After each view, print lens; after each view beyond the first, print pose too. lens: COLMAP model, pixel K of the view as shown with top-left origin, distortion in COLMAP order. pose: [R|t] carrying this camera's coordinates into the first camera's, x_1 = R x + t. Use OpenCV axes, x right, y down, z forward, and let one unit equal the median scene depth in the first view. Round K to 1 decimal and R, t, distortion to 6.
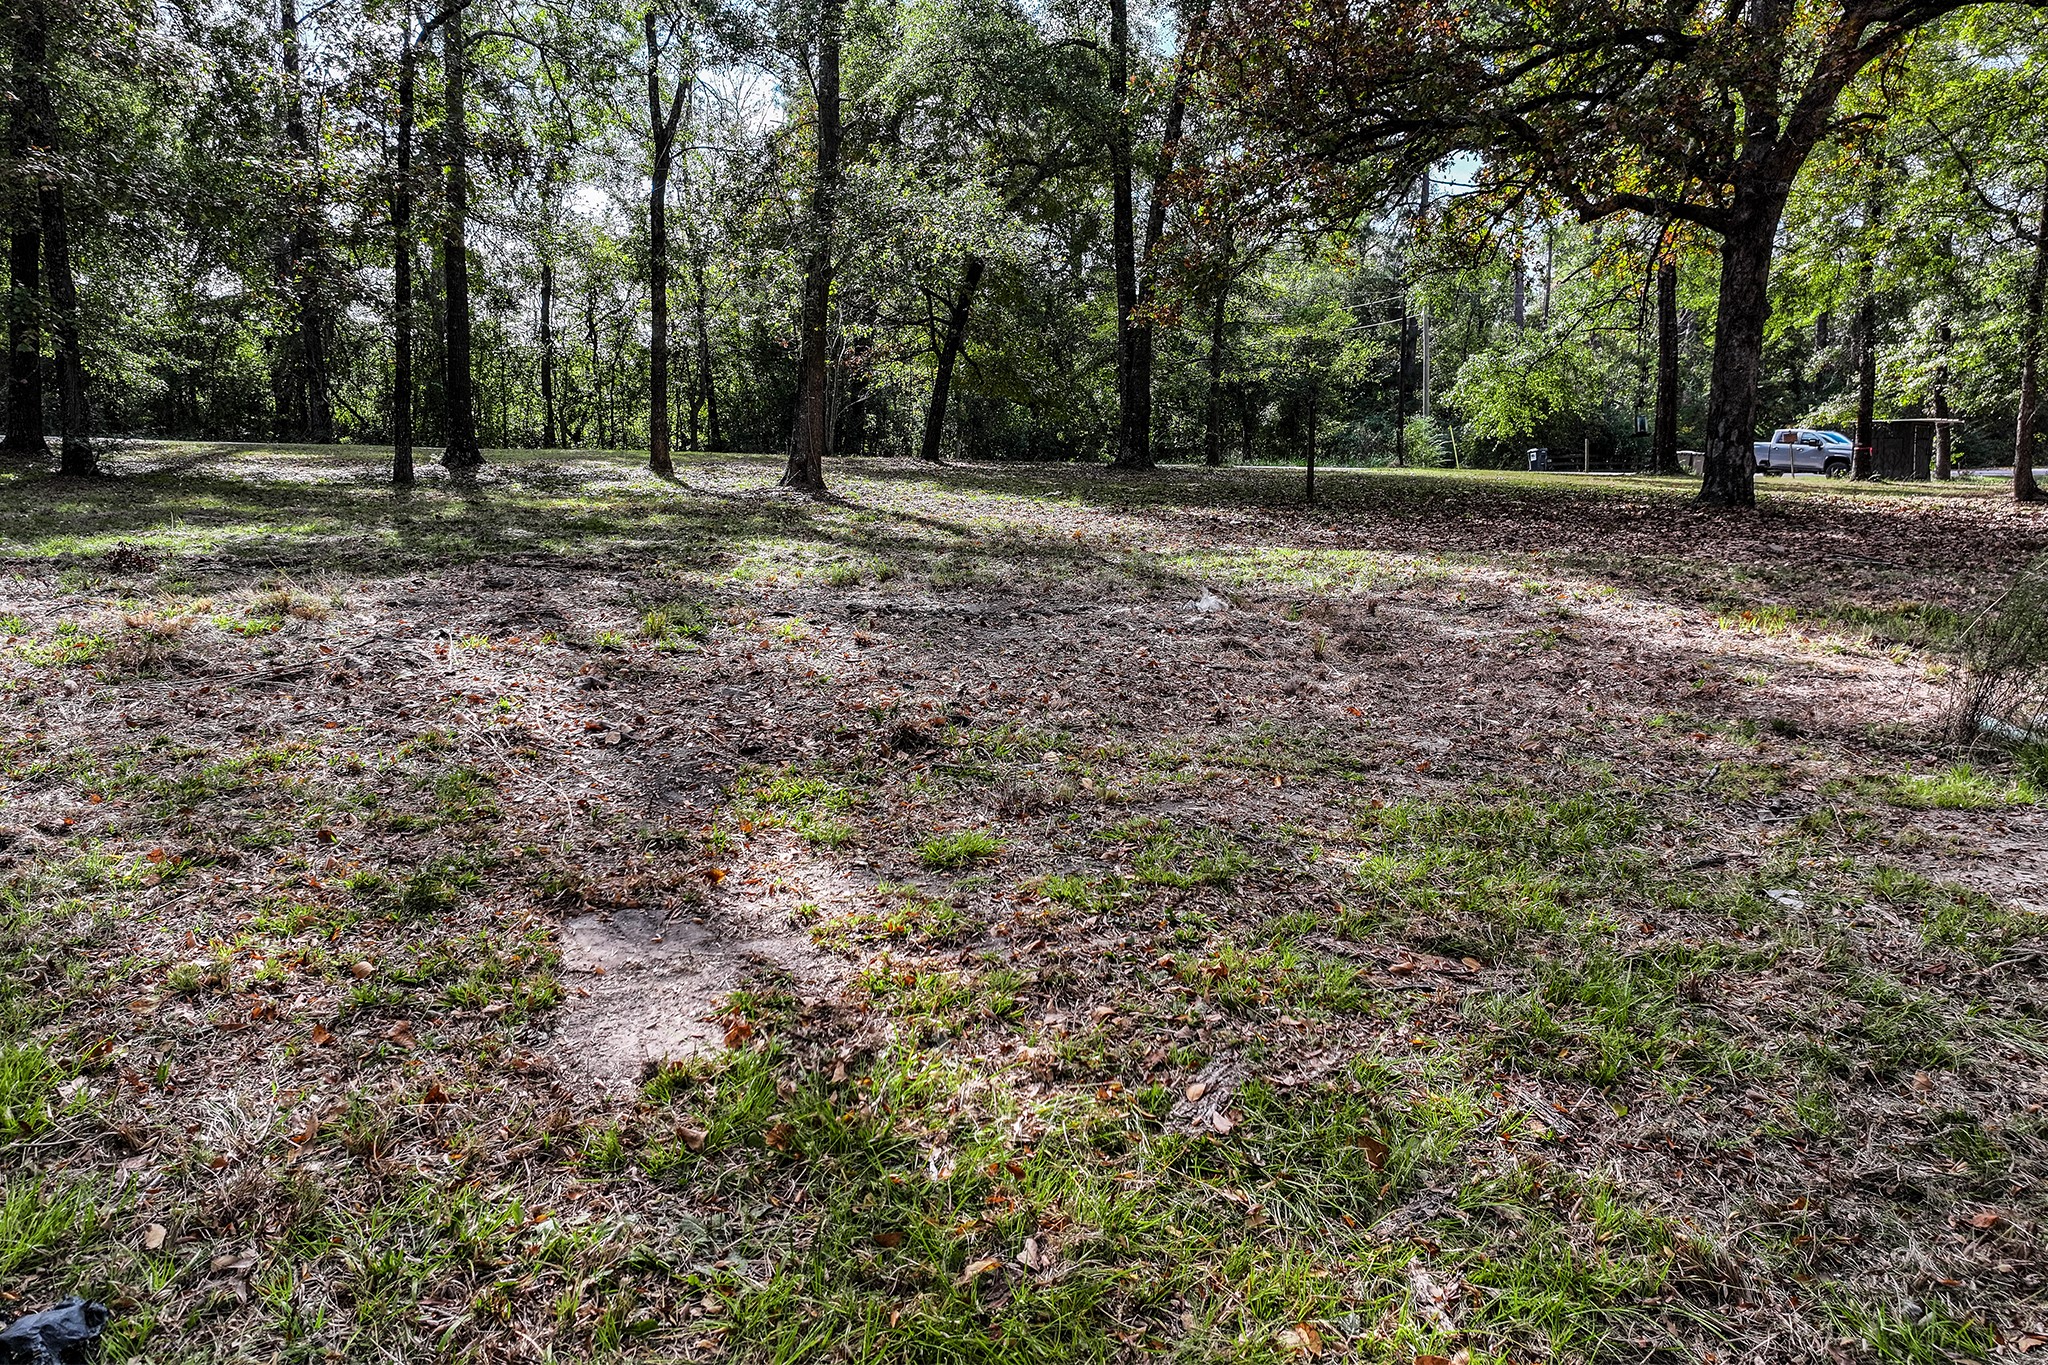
lens RADIAL K [[1454.4, 0, 1024.6], [0, 1454.4, 581.8], [0, 0, 1]] dist [0.008599, 0.006255]
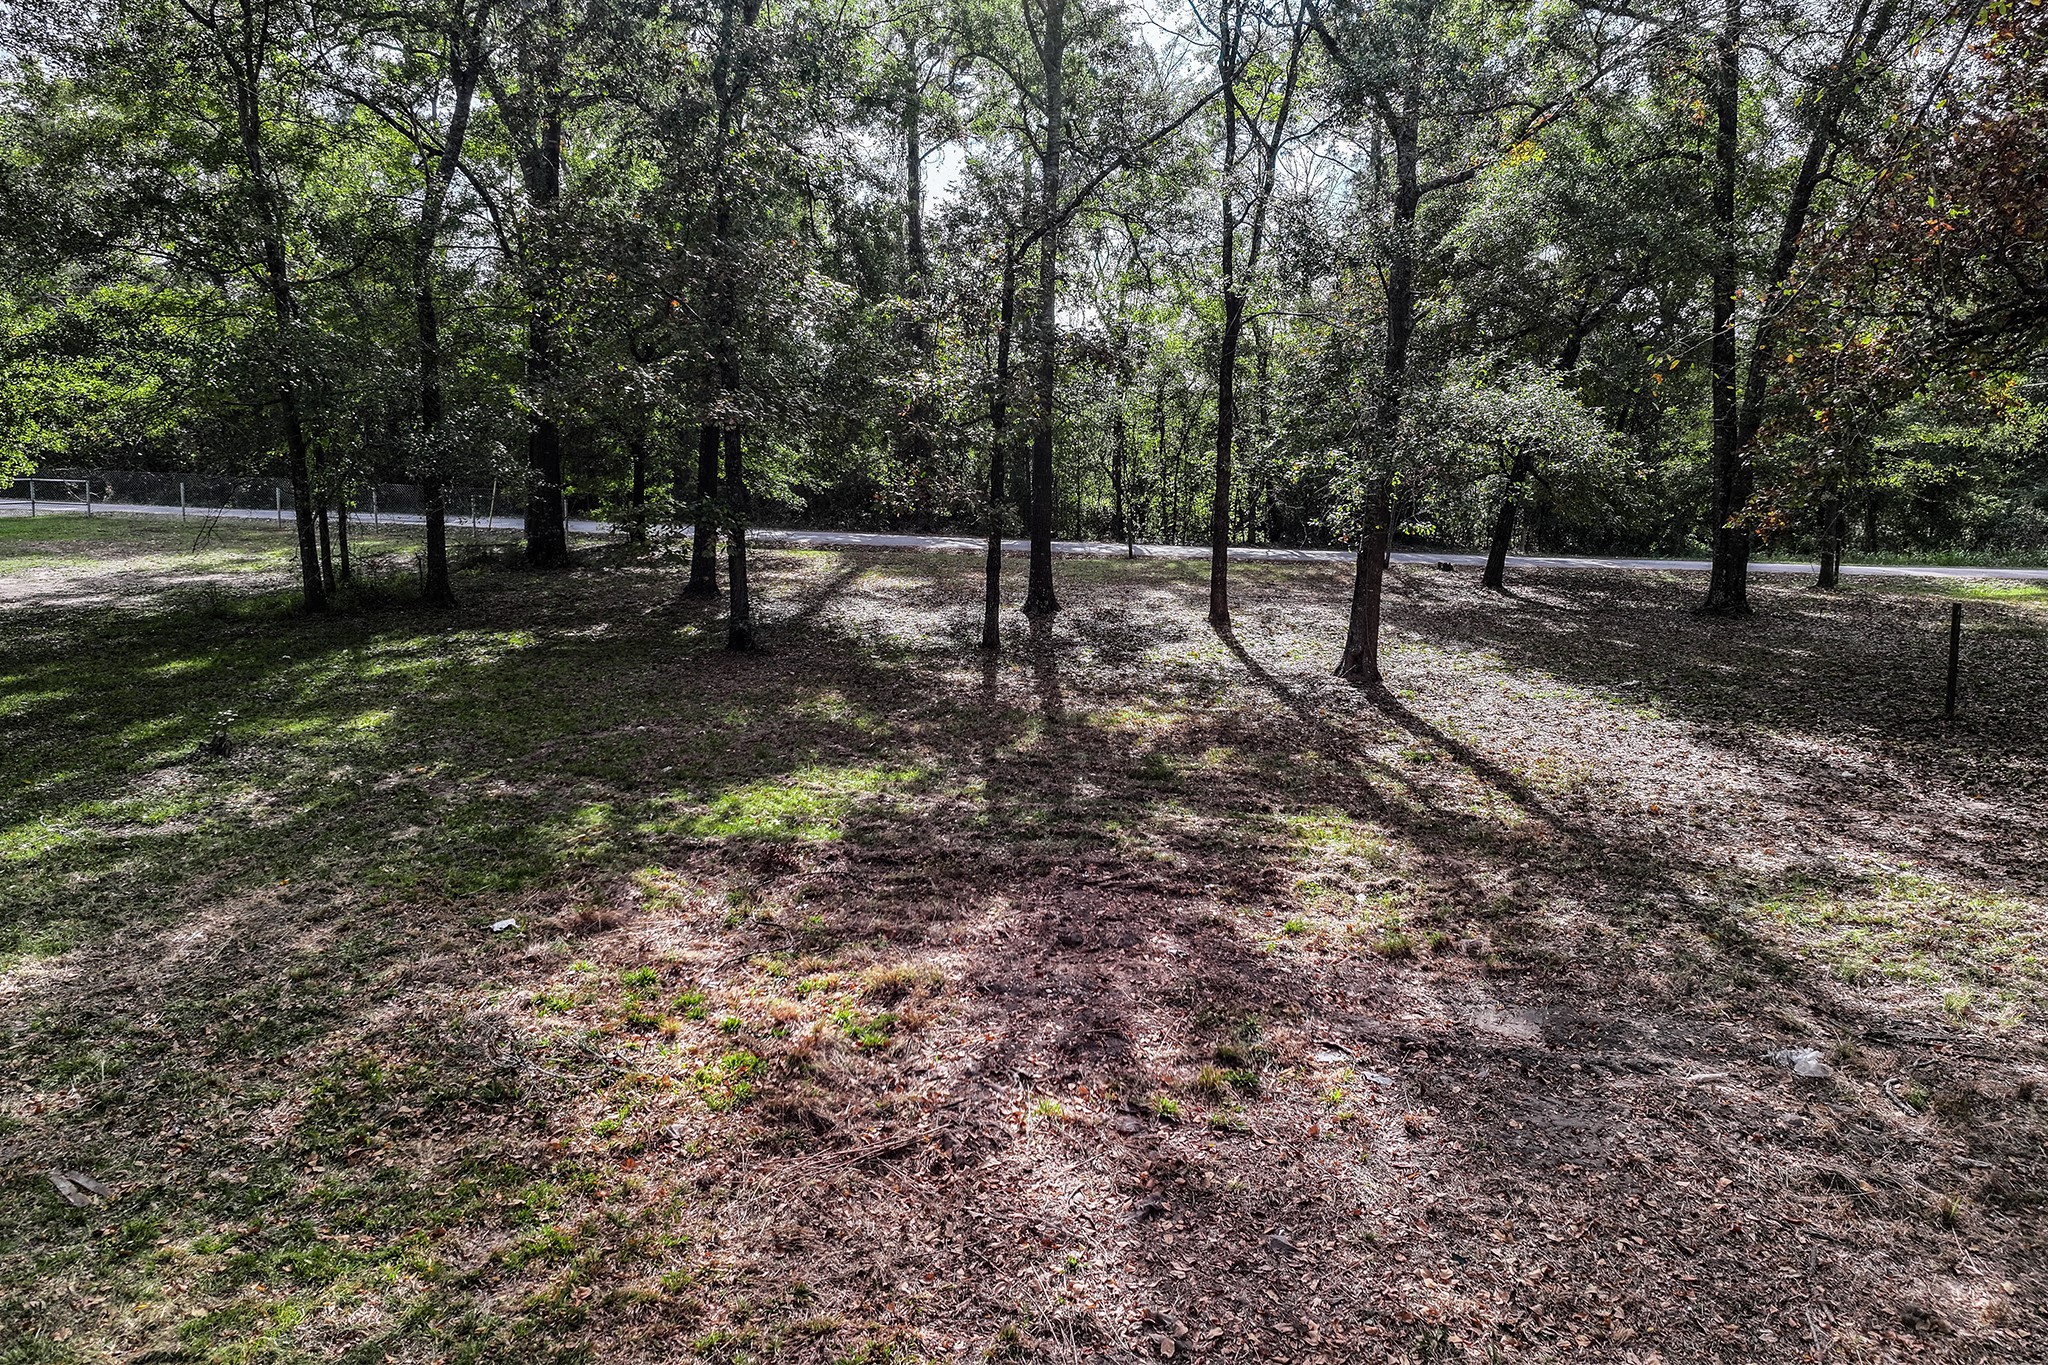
lens RADIAL K [[1447.9, 0, 1028.3], [0, 1447.9, 585.1], [0, 0, 1]] dist [0.005128, 0.008196]
pose [[0.930610, 0.036272, -0.364210, -0.003138], [-0.041148, 0.999137, -0.005635, -0.123323], [0.363691, 0.020230, 0.931300, -0.010487]]
